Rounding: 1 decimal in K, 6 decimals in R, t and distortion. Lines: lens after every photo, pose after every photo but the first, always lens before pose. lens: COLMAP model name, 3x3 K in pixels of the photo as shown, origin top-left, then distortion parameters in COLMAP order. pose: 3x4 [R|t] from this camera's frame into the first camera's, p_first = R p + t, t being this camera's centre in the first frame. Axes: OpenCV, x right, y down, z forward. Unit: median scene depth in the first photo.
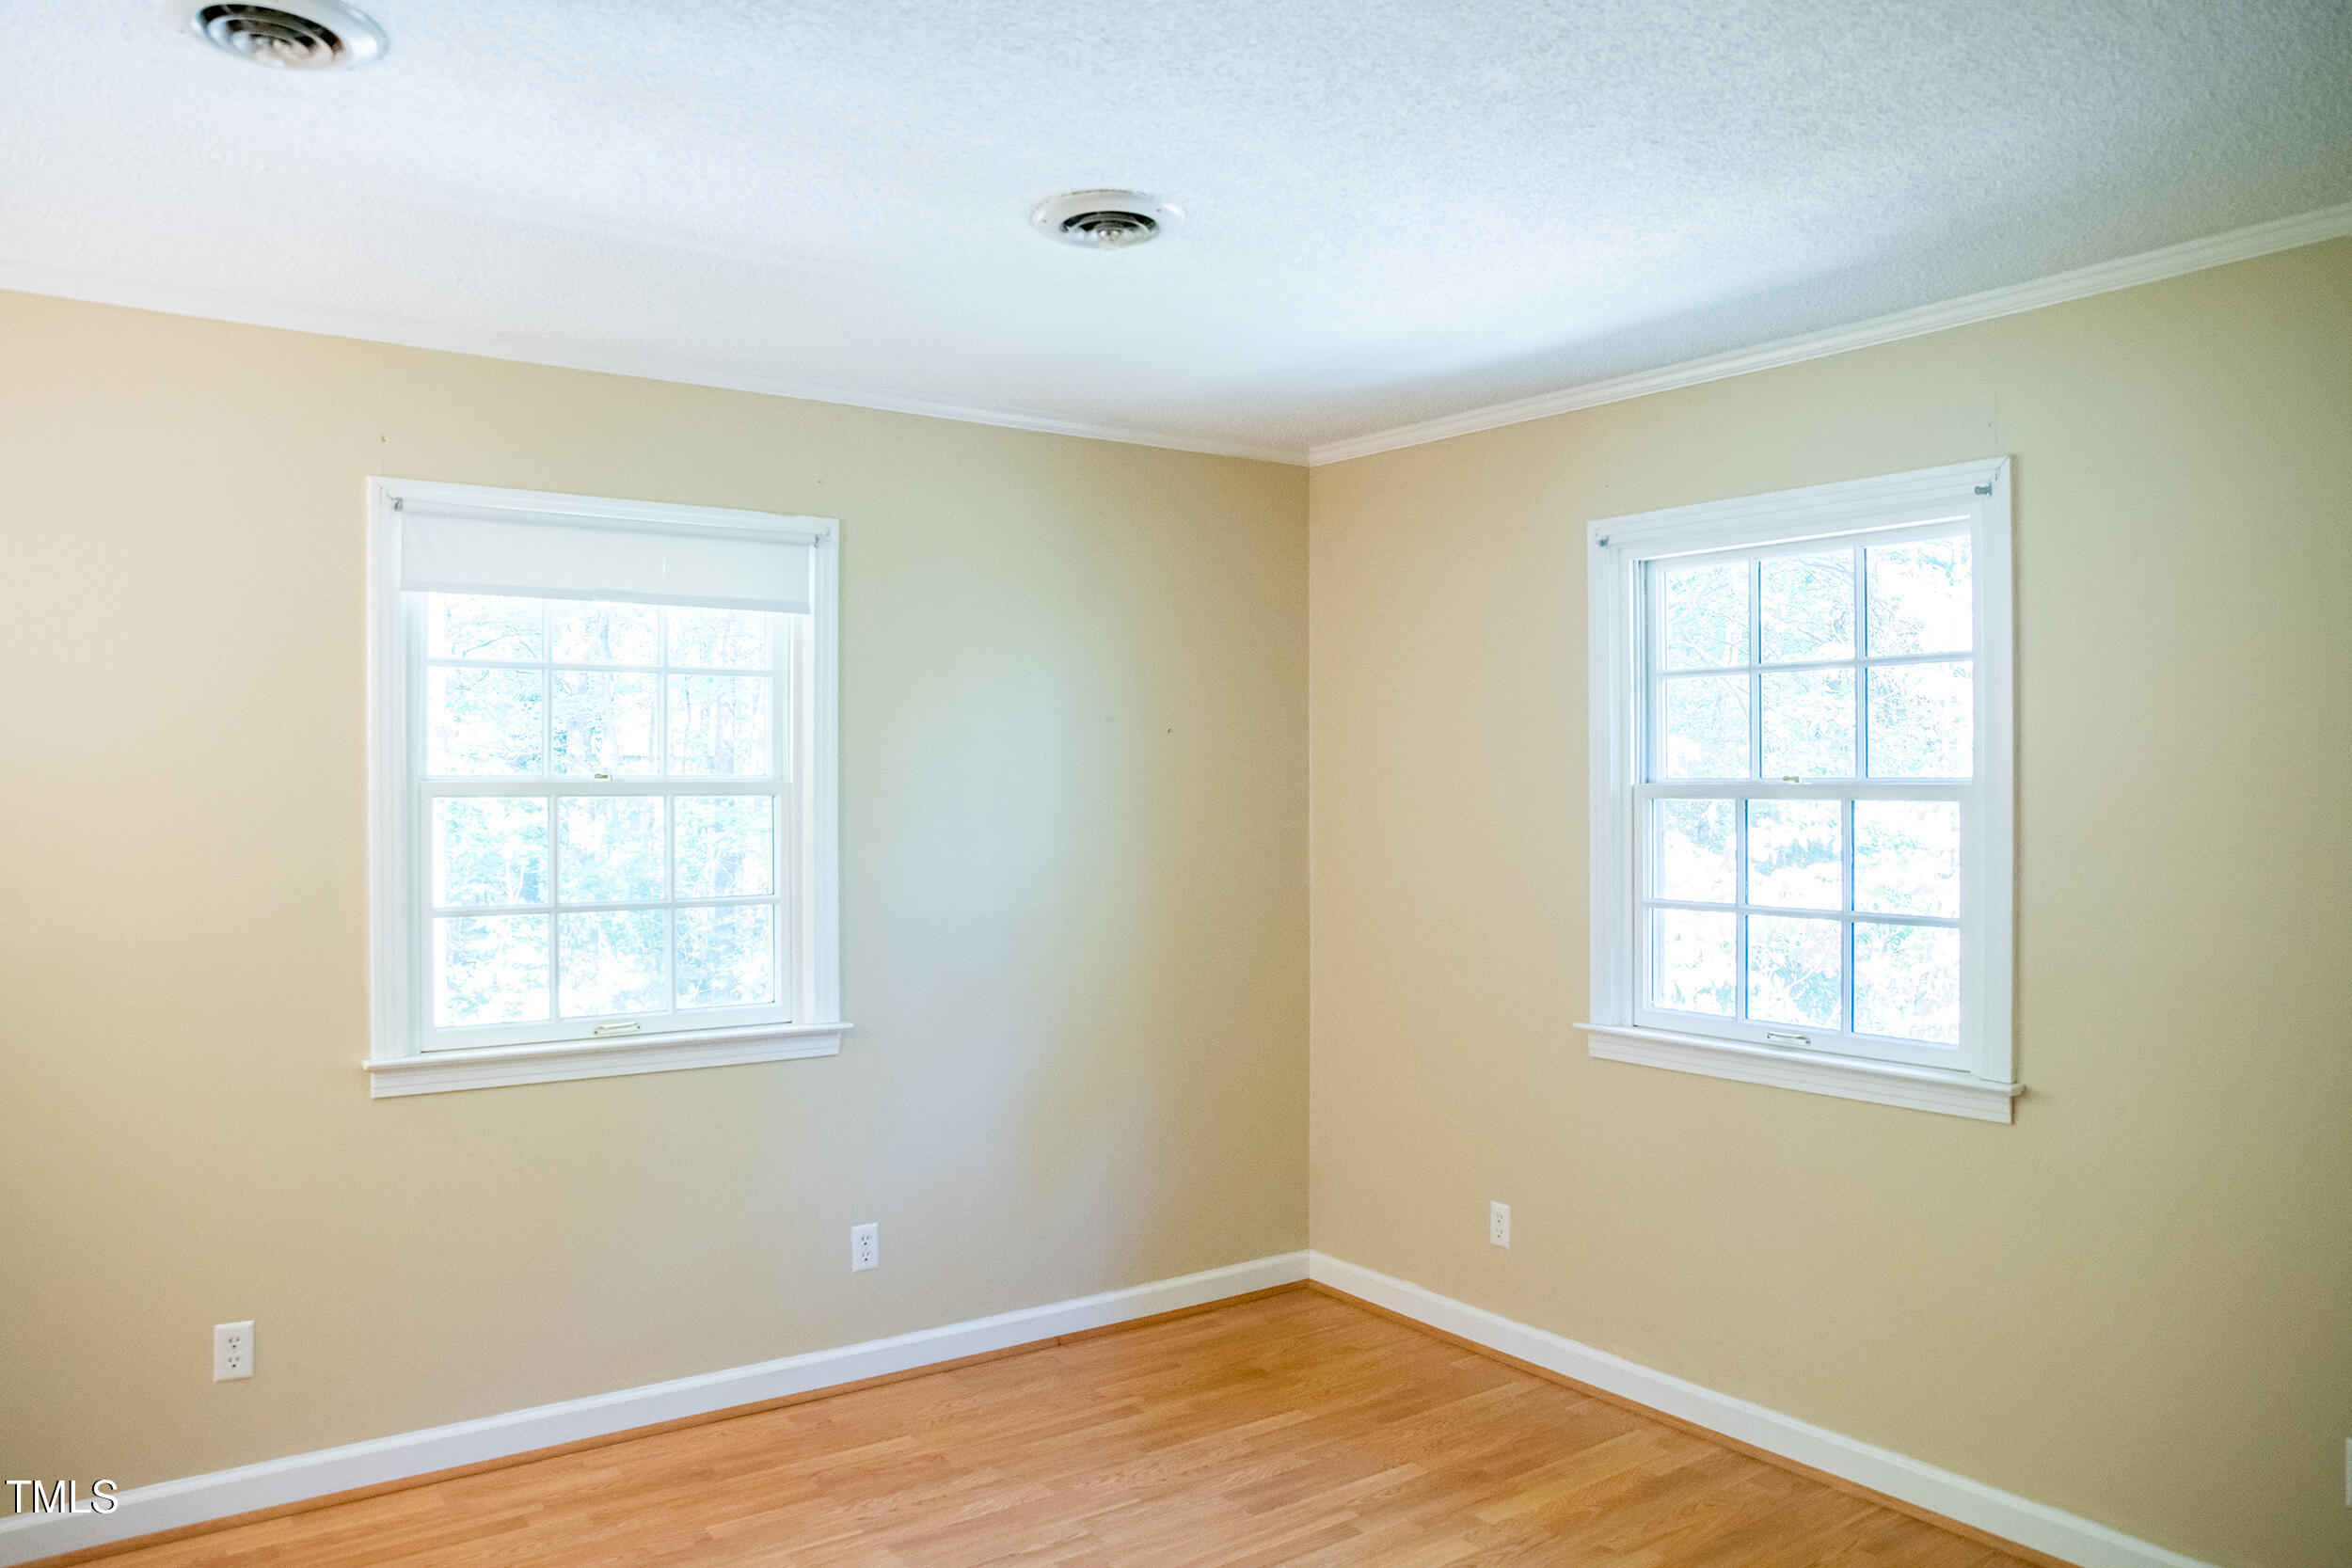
lens RADIAL K [[1664.9, 0, 1176.0], [0, 1664.9, 784.0], [0, 0, 1]] dist [-0.102548, 0.112408]
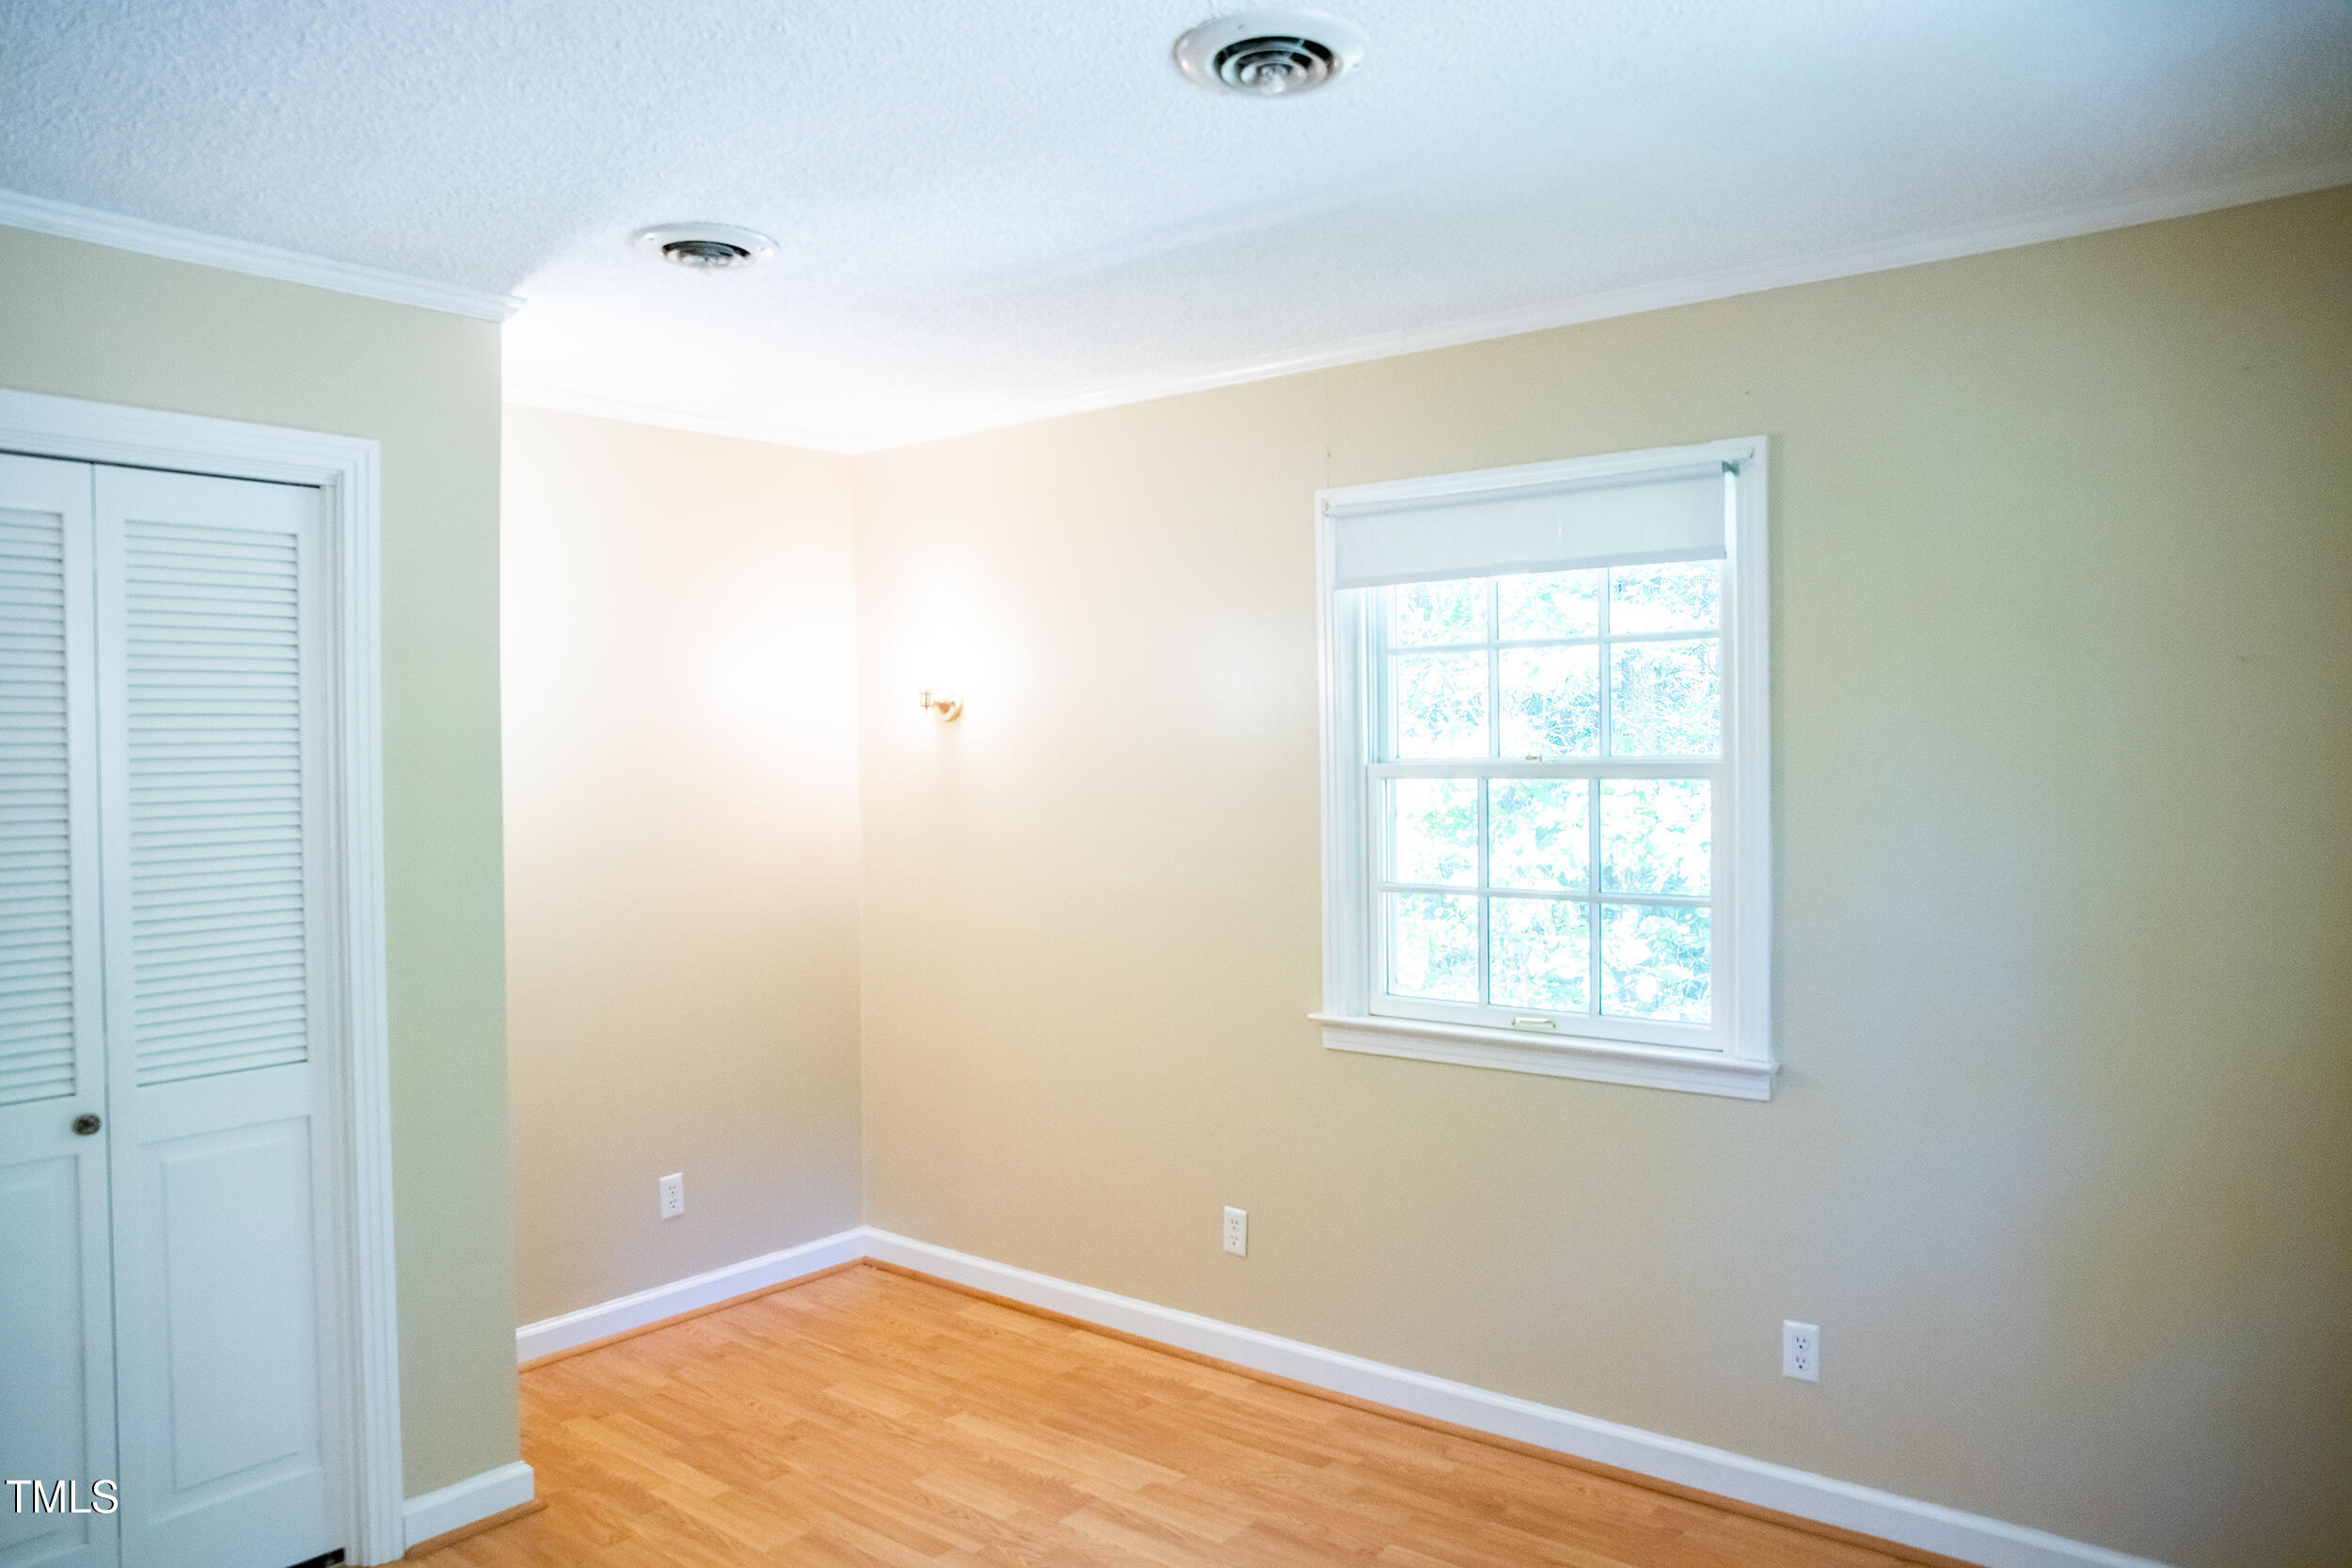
lens RADIAL K [[1664.9, 0, 1176.0], [0, 1664.9, 784.0], [0, 0, 1]] dist [-0.102548, 0.112408]
pose [[0.276213, 0.019152, -0.960906, 0.547227], [0.009444, 0.999699, 0.022640, -0.013652], [0.961050, -0.015328, 0.275949, 0.571994]]
